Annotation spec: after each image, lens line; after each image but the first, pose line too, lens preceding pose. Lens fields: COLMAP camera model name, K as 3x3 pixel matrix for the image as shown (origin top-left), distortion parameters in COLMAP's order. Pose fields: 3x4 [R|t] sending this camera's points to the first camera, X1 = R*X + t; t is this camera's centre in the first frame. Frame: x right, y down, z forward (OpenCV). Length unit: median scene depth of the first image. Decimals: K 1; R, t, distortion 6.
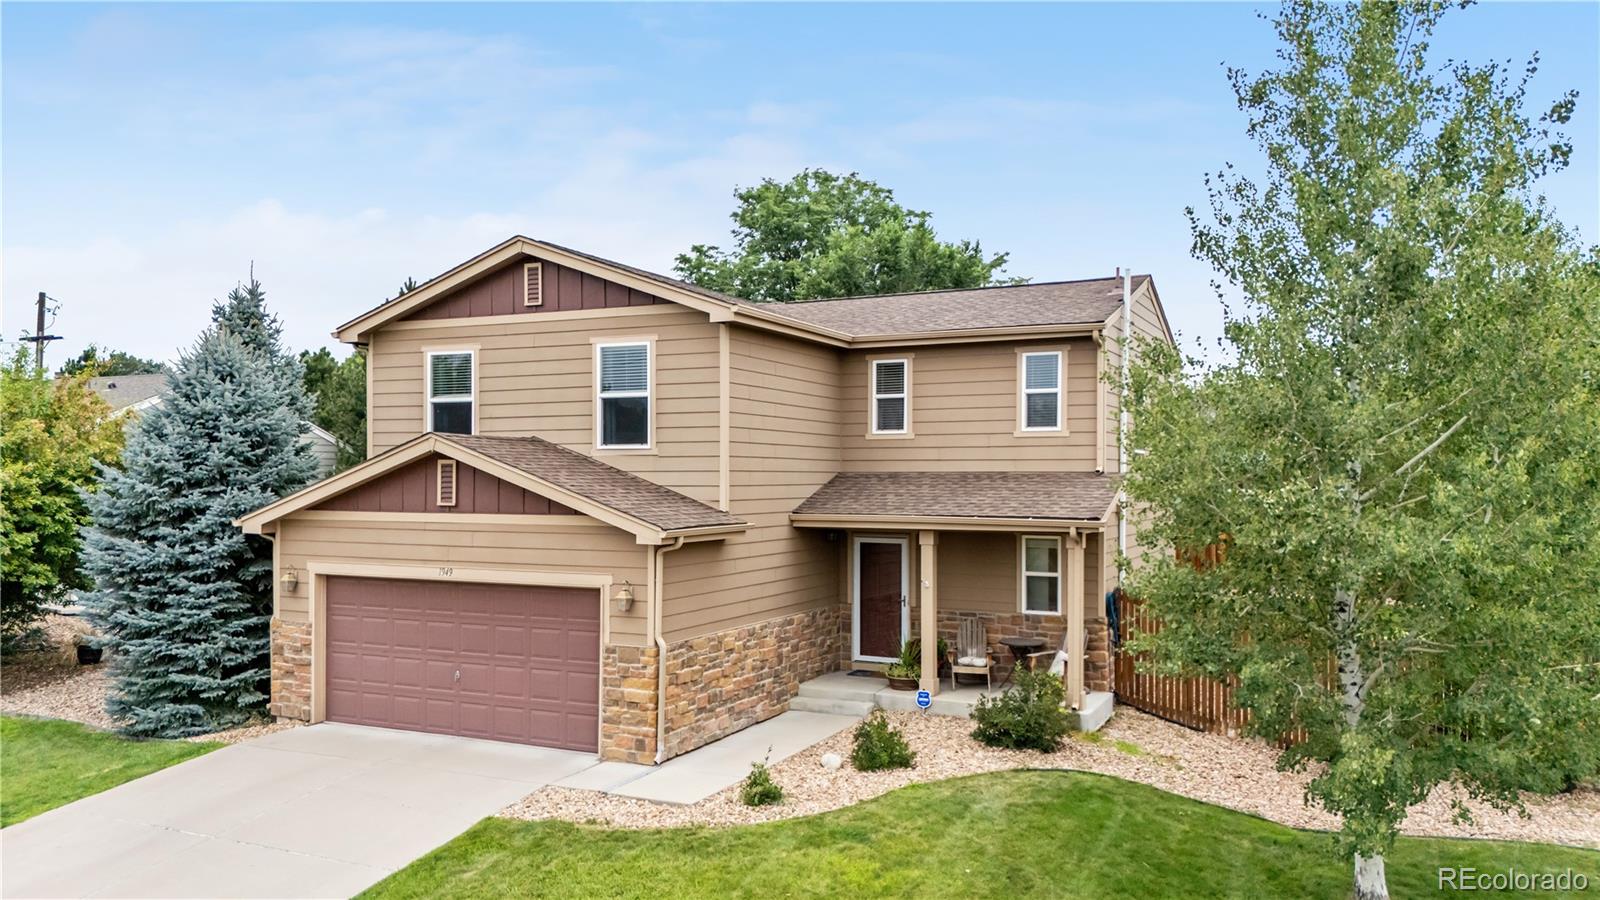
lens RADIAL K [[1210.0, 0, 803.2], [0, 1210.0, 418.1], [0, 0, 1]] dist [0.072460, -0.079335]
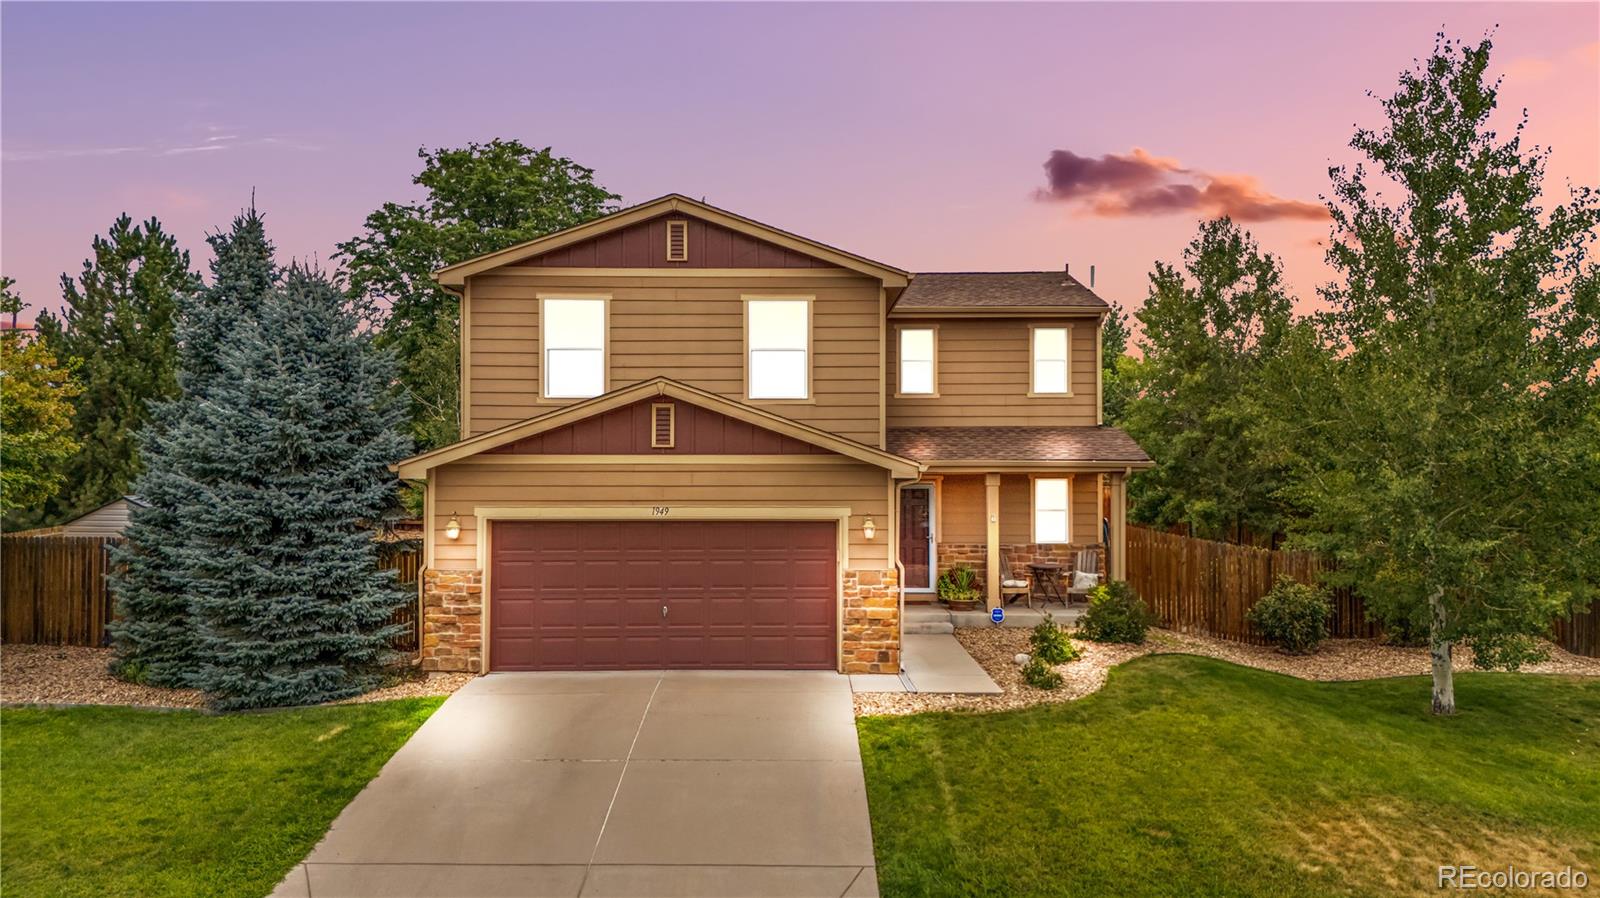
lens RADIAL K [[1215.8, 0, 802.3], [0, 1215.8, 367.5], [0, 0, 1]] dist [0.087468, -0.077189]
pose [[0.893670, 0.034063, 0.447431, -0.611601], [-0.019501, 0.999121, -0.037112, 0.037536], [-0.448301, 0.024440, 0.893548, 0.012484]]
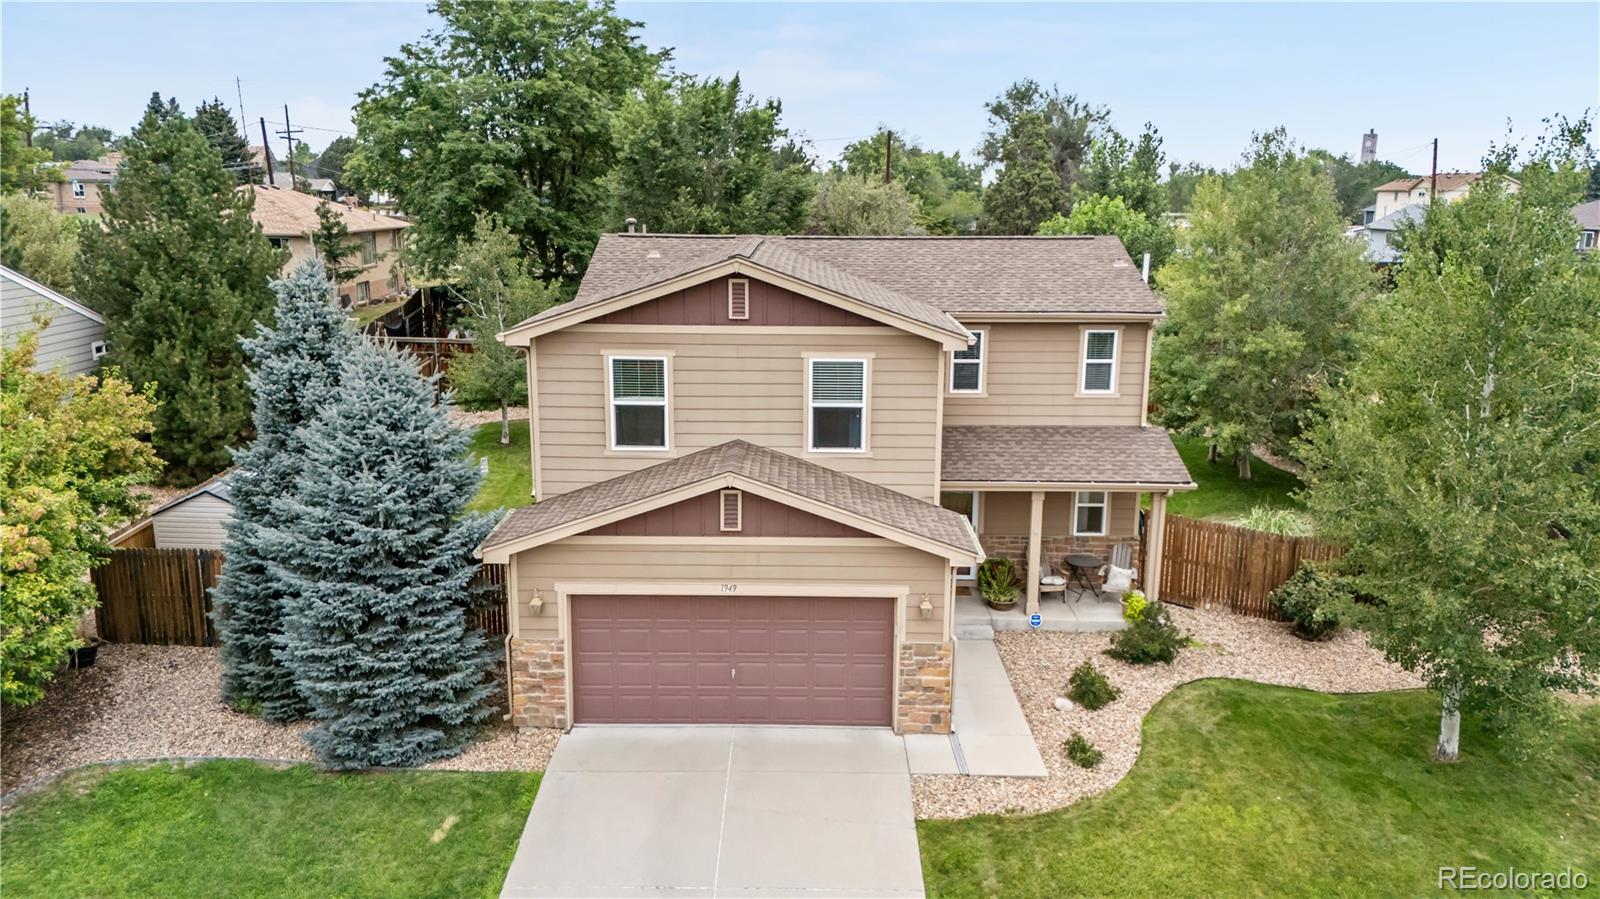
lens RADIAL K [[1215.8, 0, 802.3], [0, 1215.8, 368.0], [0, 0, 1]] dist [0.087468, -0.077189]
pose [[0.897183, -0.062085, 0.437274, -0.657067], [-0.029952, 0.979238, 0.200487, -0.272606], [-0.440642, -0.192971, 0.876697, 0.040938]]
